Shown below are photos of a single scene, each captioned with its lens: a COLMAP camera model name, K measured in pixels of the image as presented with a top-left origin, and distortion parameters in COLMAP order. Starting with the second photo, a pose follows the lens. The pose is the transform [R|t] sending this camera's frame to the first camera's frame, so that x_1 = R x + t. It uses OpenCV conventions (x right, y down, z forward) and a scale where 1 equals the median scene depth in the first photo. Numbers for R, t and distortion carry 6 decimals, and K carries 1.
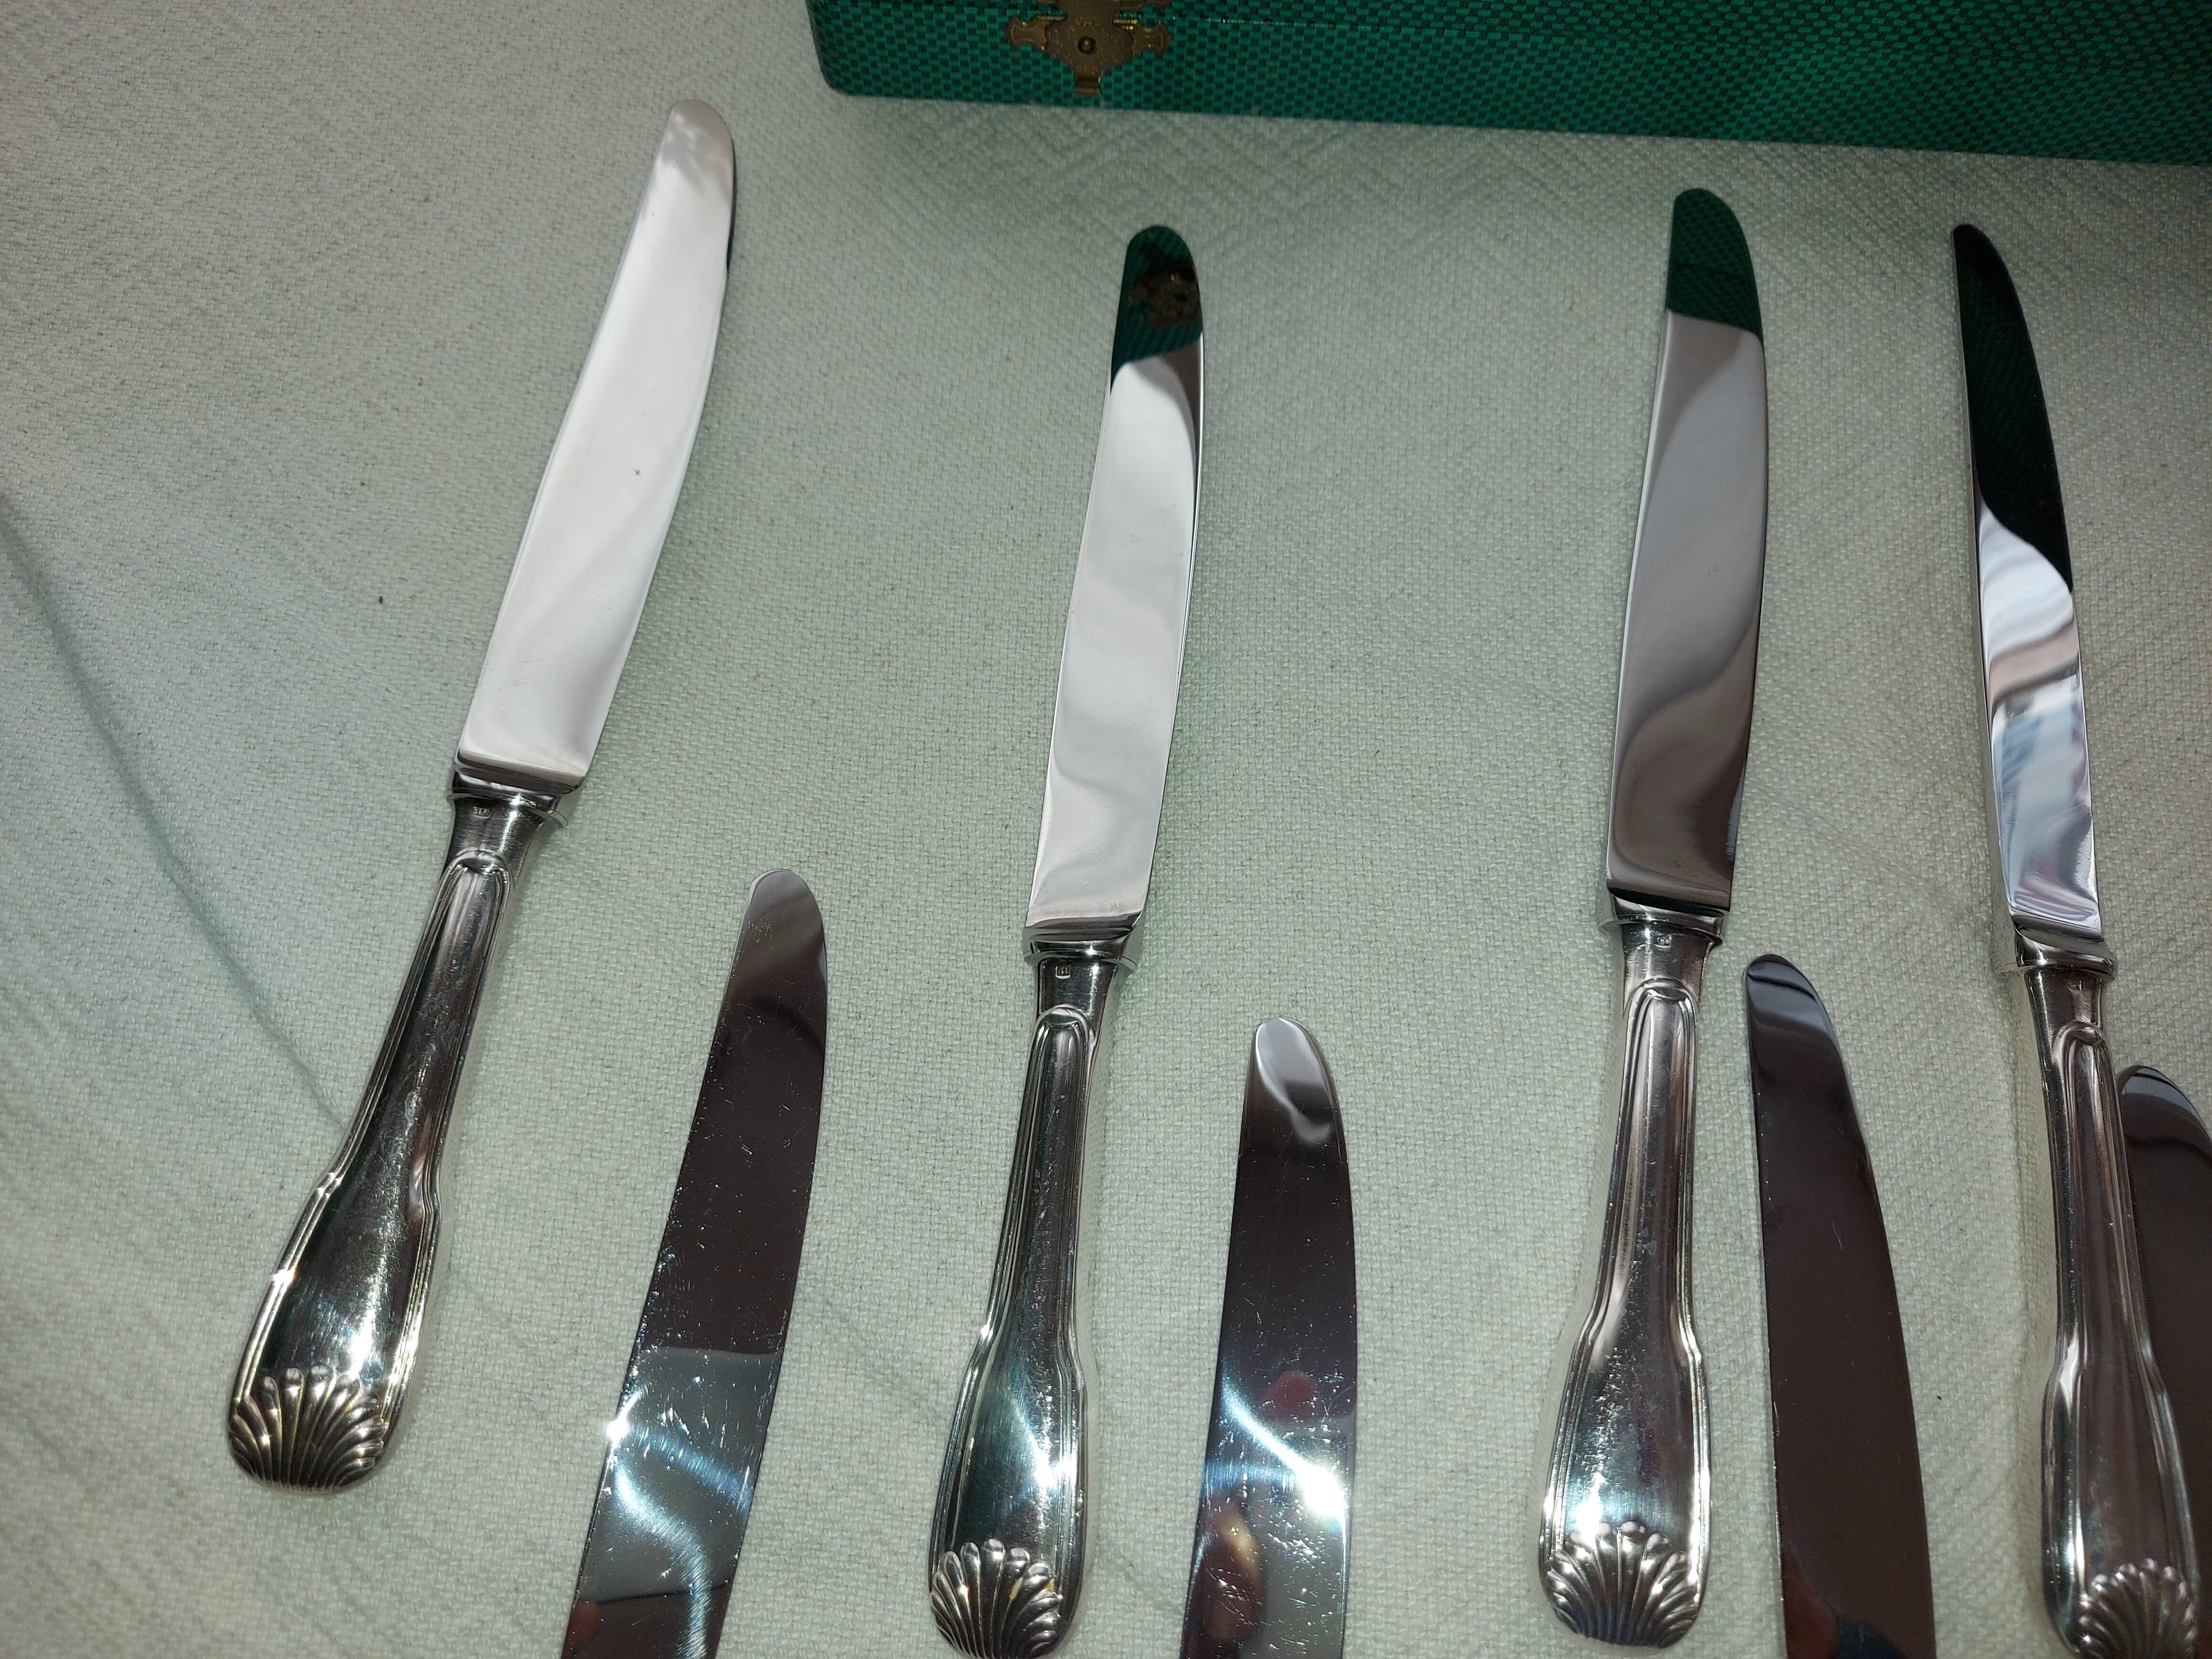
lens RADIAL K [[1599.0, 0, 1092.8], [0, 1599.0, 837.7], [0, 0, 1]] dist [0.048684, -0.062105]
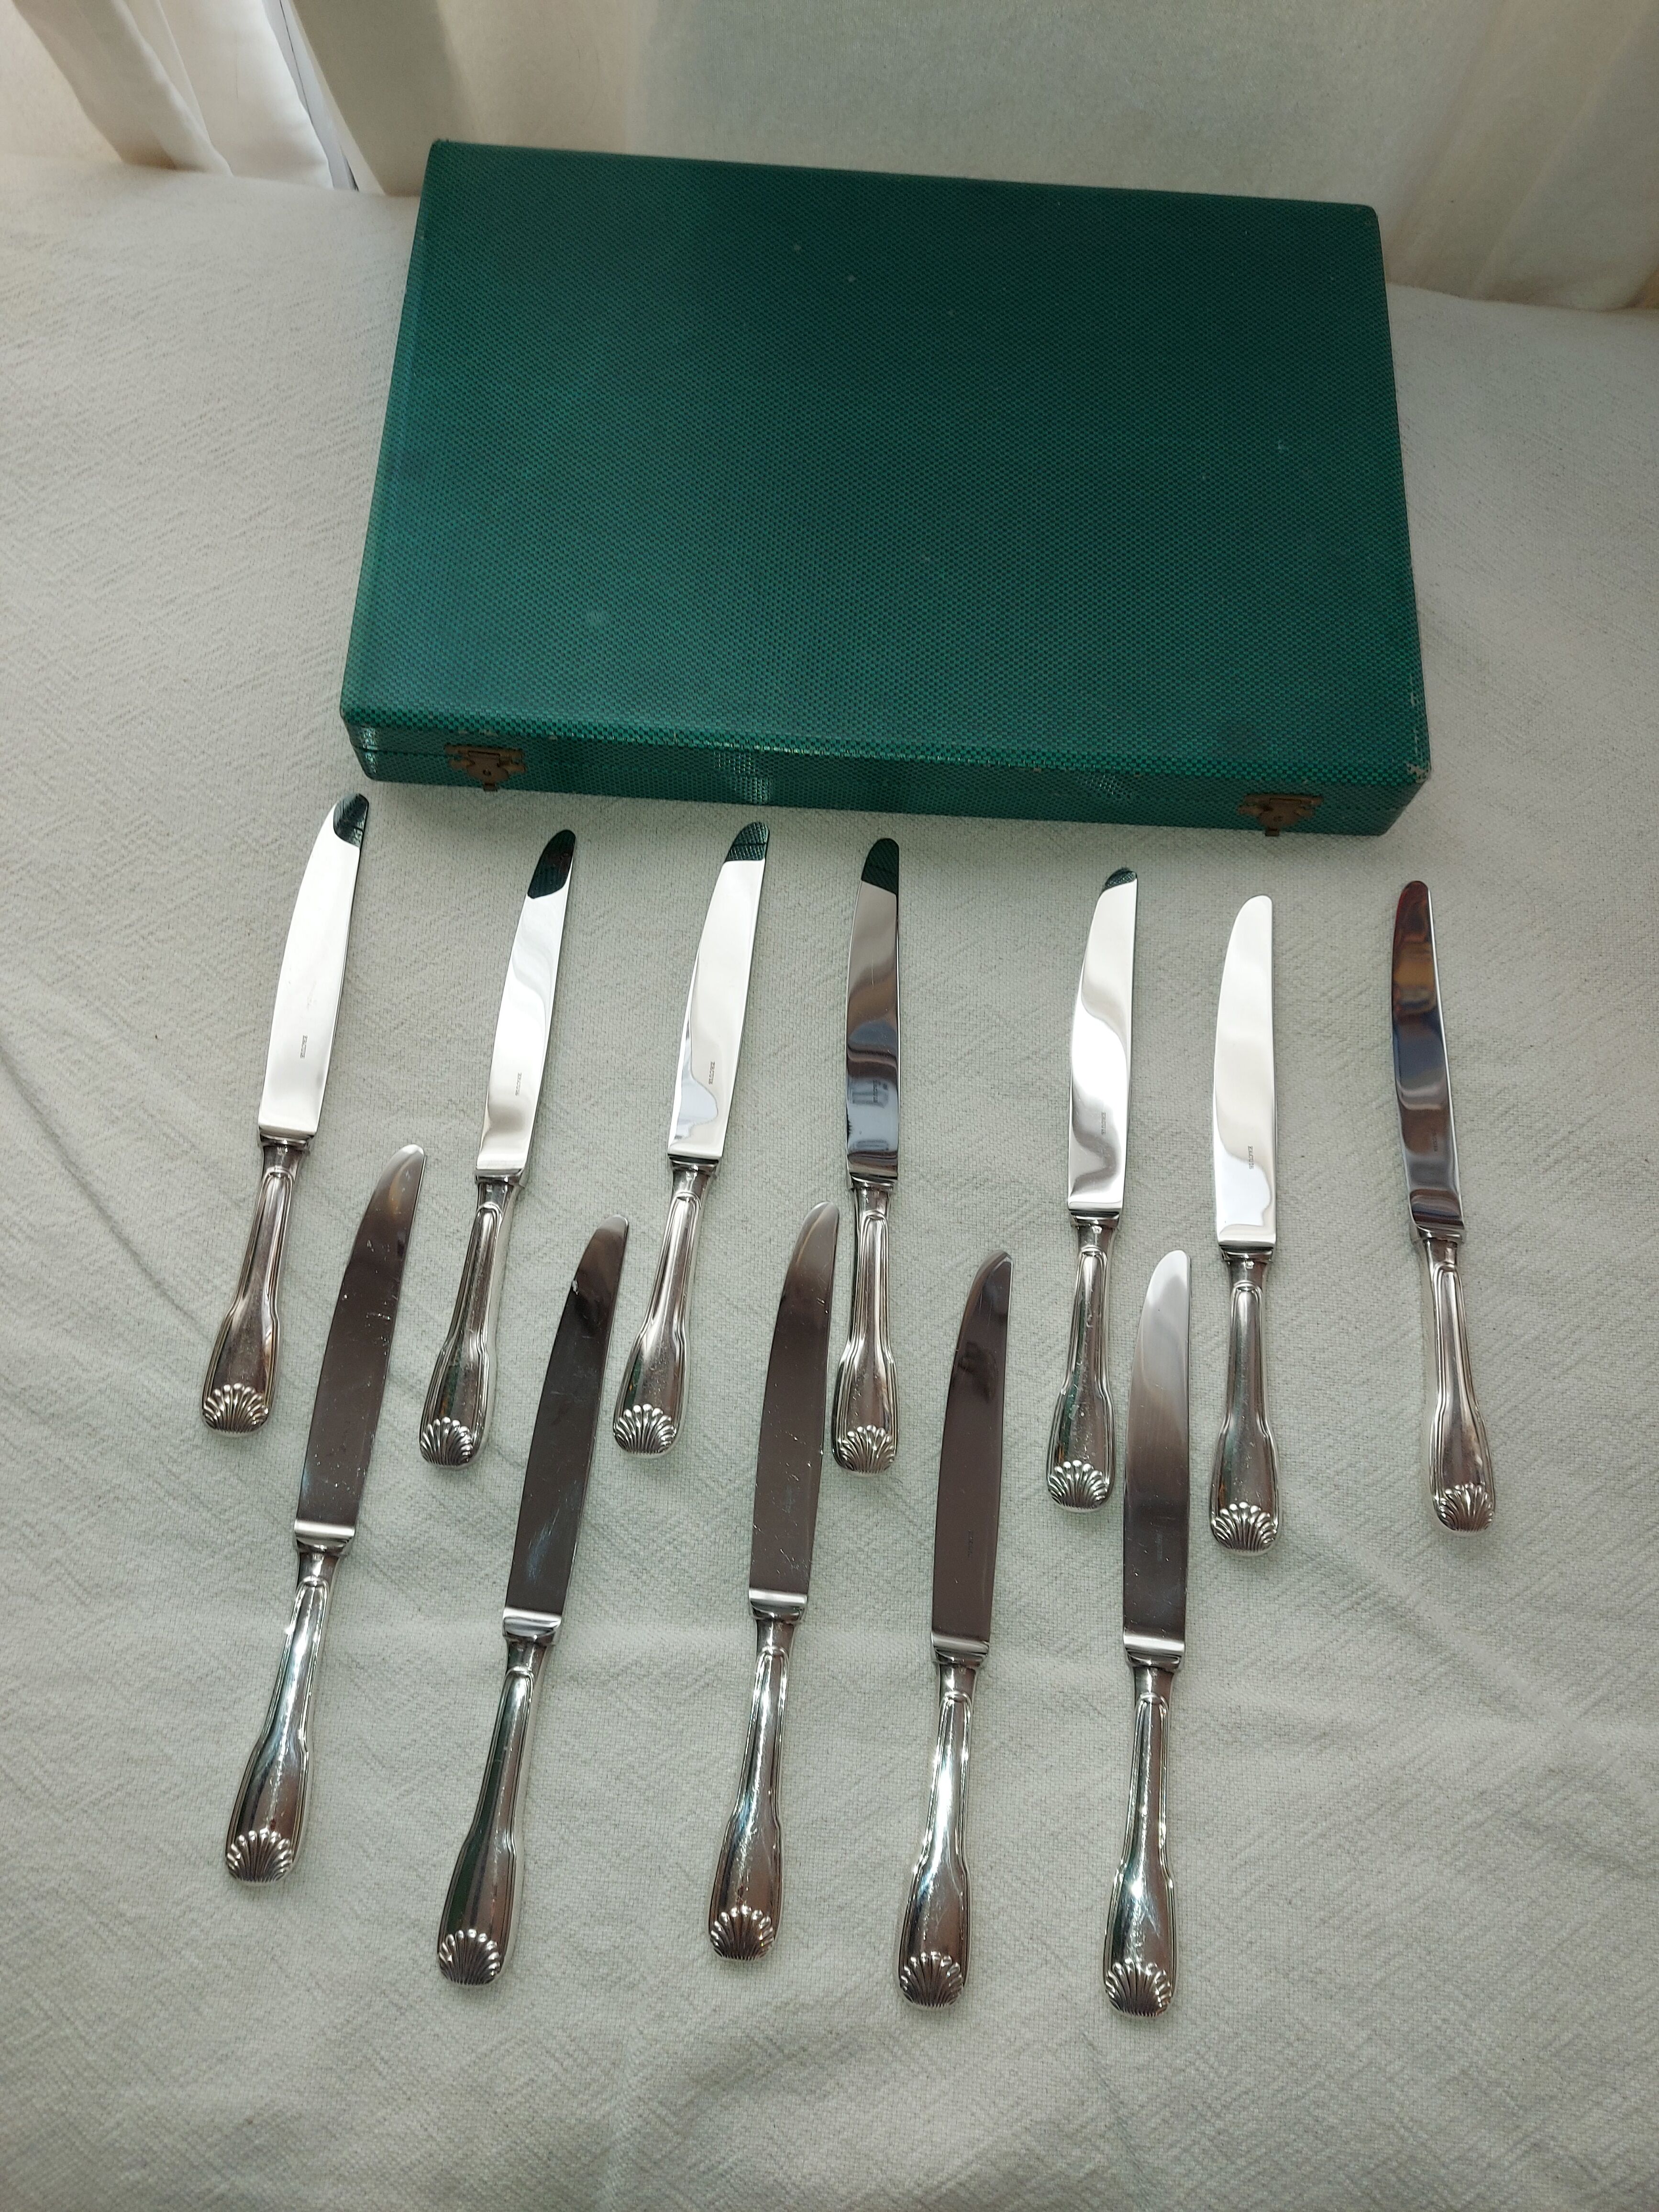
lens RADIAL K [[1599.0, 0, 813.8], [0, 1599.0, 1103.0], [0, 0, 1]] dist [0.048684, -0.062105]
pose [[0.998095, -0.018667, 0.058800, 0.289859], [0.017732, 0.999709, 0.016375, -0.075848], [-0.059089, -0.015301, 0.998135, -1.135177]]
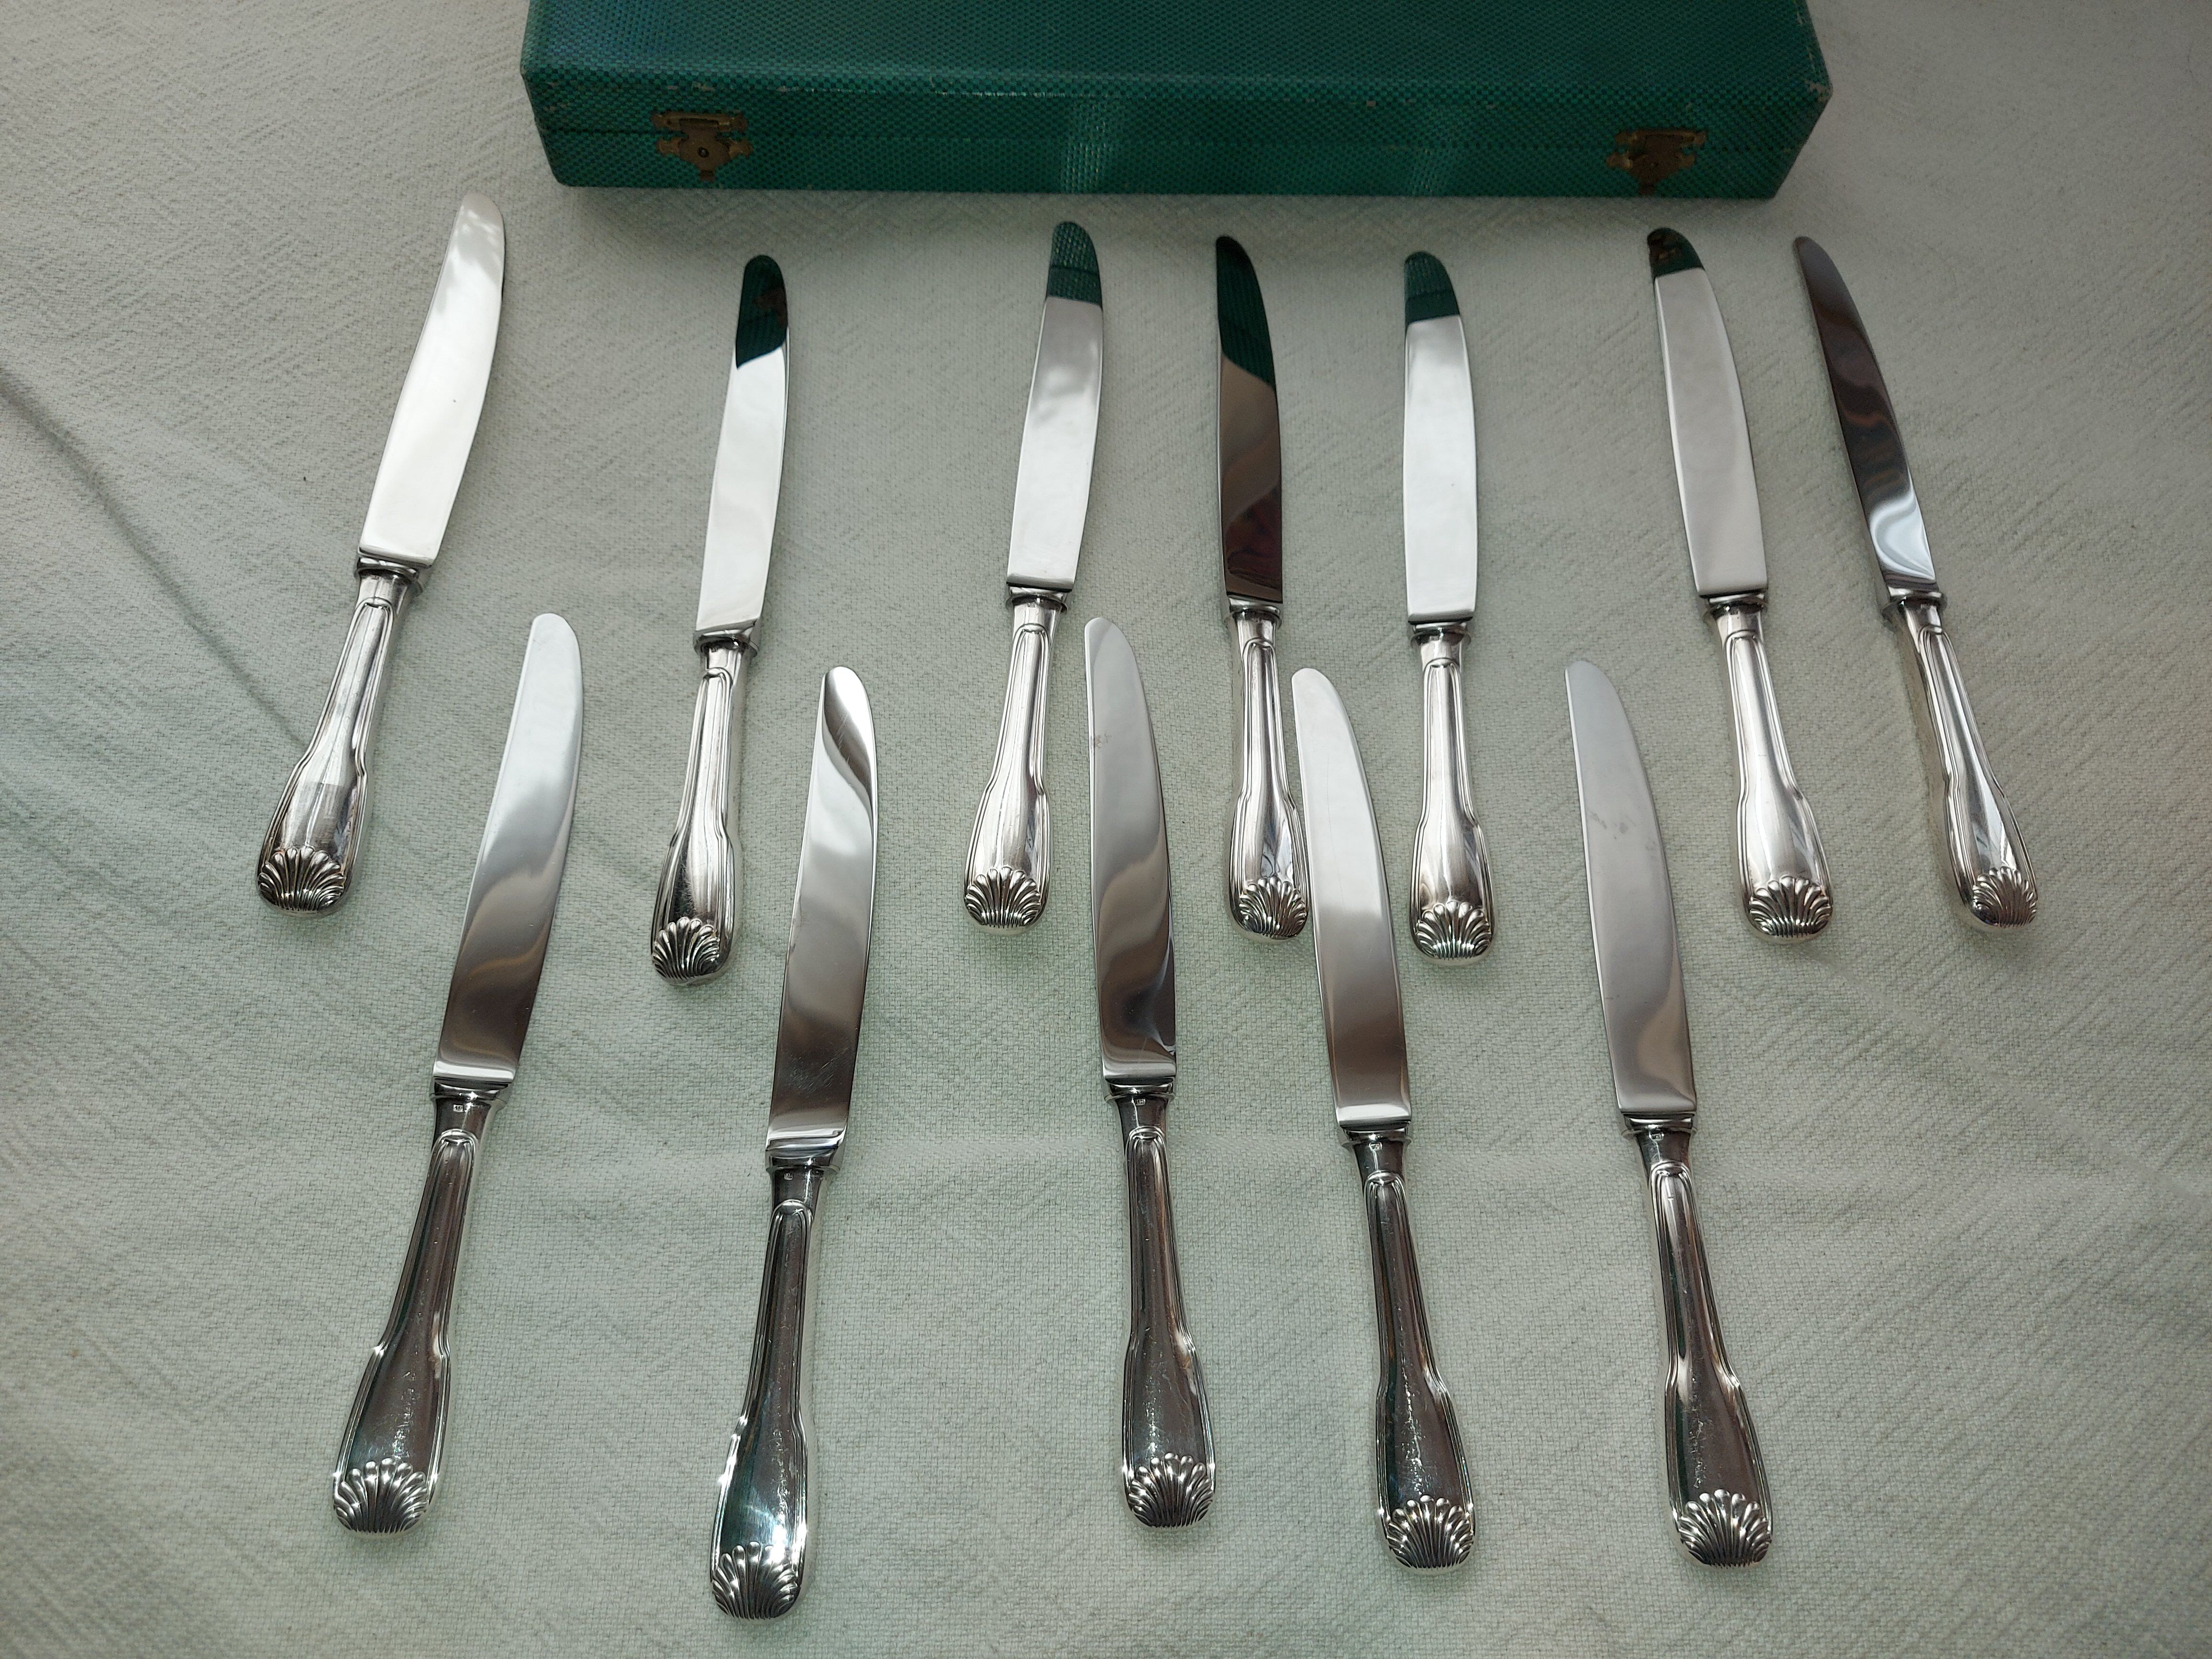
lens RADIAL K [[1599.0, 0, 1096.3], [0, 1599.0, 847.0], [0, 0, 1]] dist [0.048684, -0.062105]
pose [[0.992675, -0.074045, 0.095463, 0.193829], [0.079951, 0.995015, -0.059599, 0.395736], [-0.090574, 0.066795, 0.993647, -0.724693]]
